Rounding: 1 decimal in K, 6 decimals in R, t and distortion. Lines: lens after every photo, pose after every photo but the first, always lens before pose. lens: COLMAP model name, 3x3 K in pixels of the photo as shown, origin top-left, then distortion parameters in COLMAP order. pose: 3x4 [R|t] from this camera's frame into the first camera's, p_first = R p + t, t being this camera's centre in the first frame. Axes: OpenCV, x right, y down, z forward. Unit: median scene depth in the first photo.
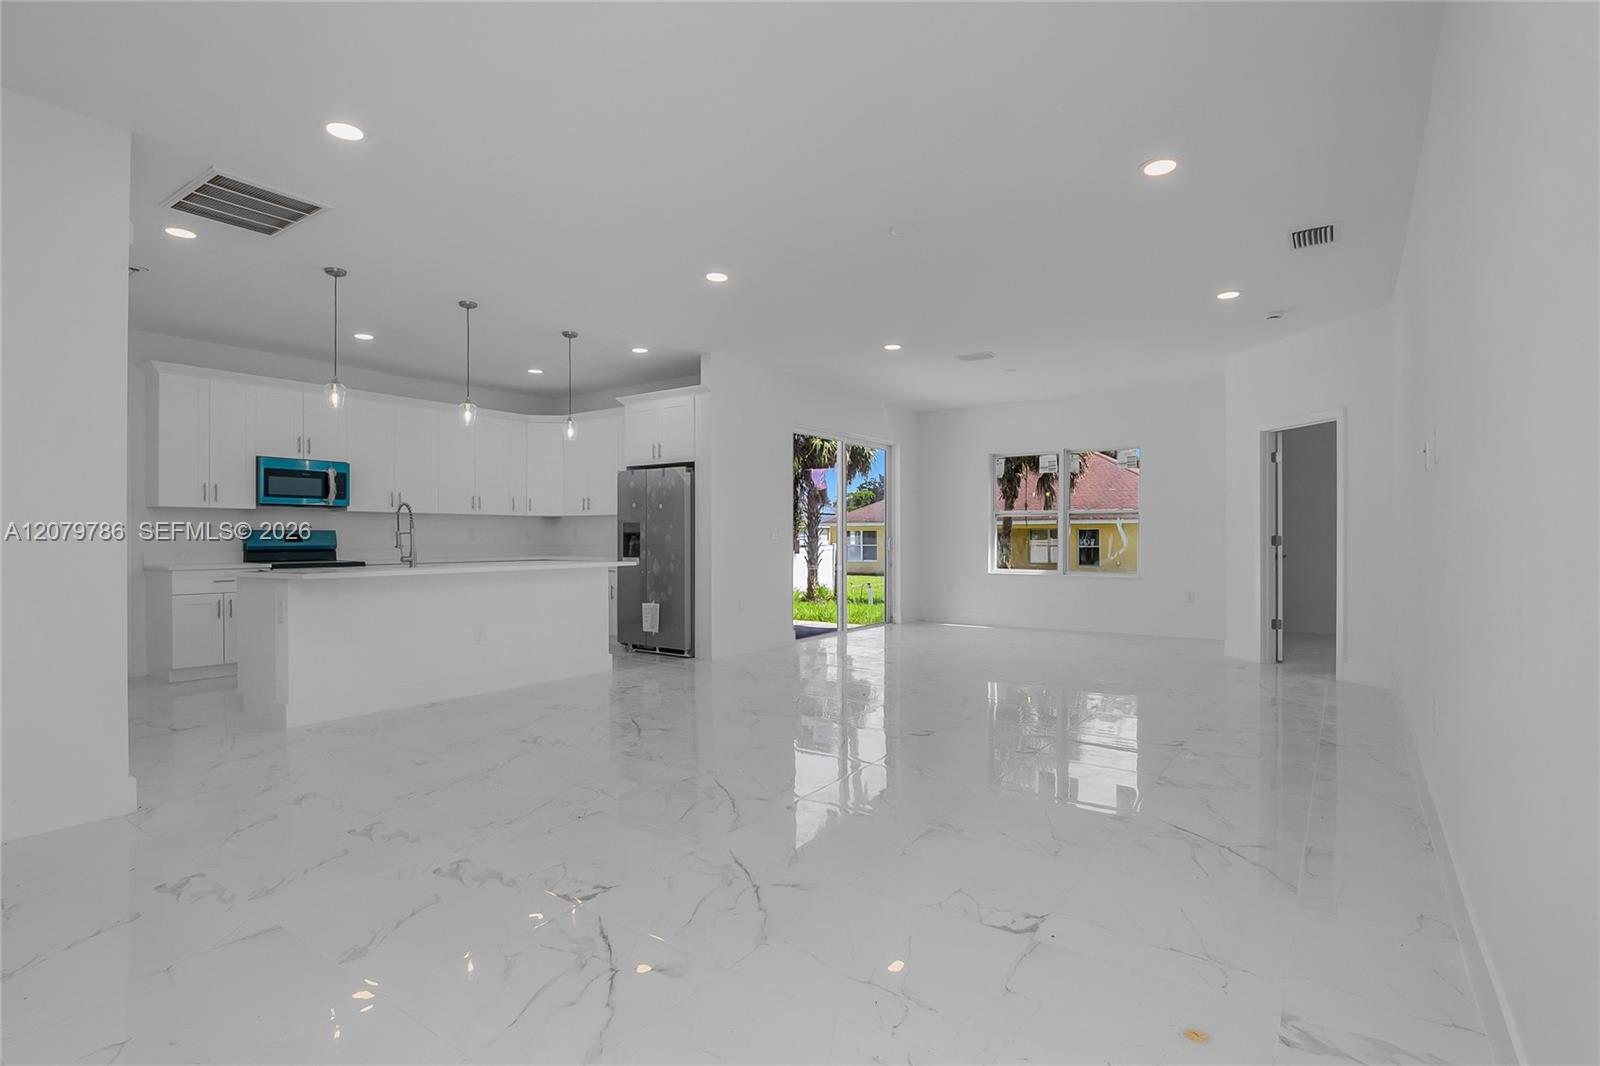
lens RADIAL K [[767.3, 0, 808.7], [0, 767.3, 534.6], [0, 0, 1]] dist [-0.021596, 0.000353]
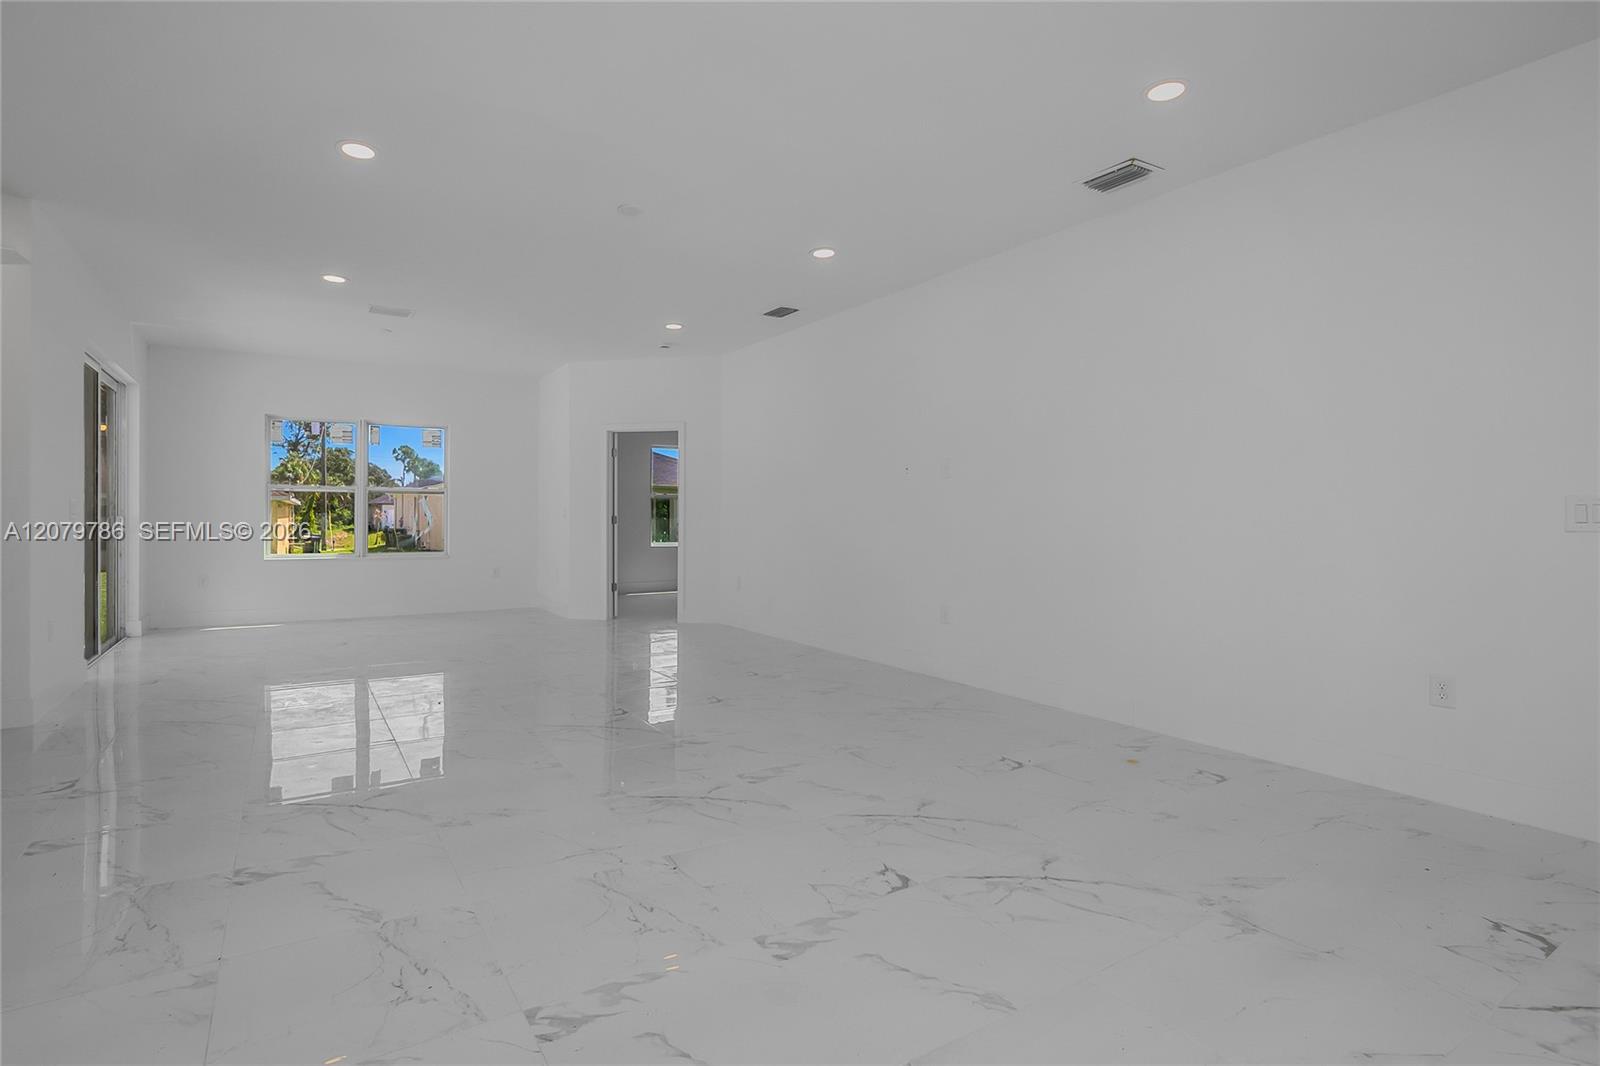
lens RADIAL K [[751.6, 0, 803.9], [0, 751.6, 515.2], [0, 0, 1]] dist [-0.017936, 0.000374]
pose [[0.402392, 0.005718, 0.915449, -0.523143], [-0.007878, 0.999965, -0.002783, 0.001373], [-0.915433, -0.006092, 0.402423, 0.306184]]
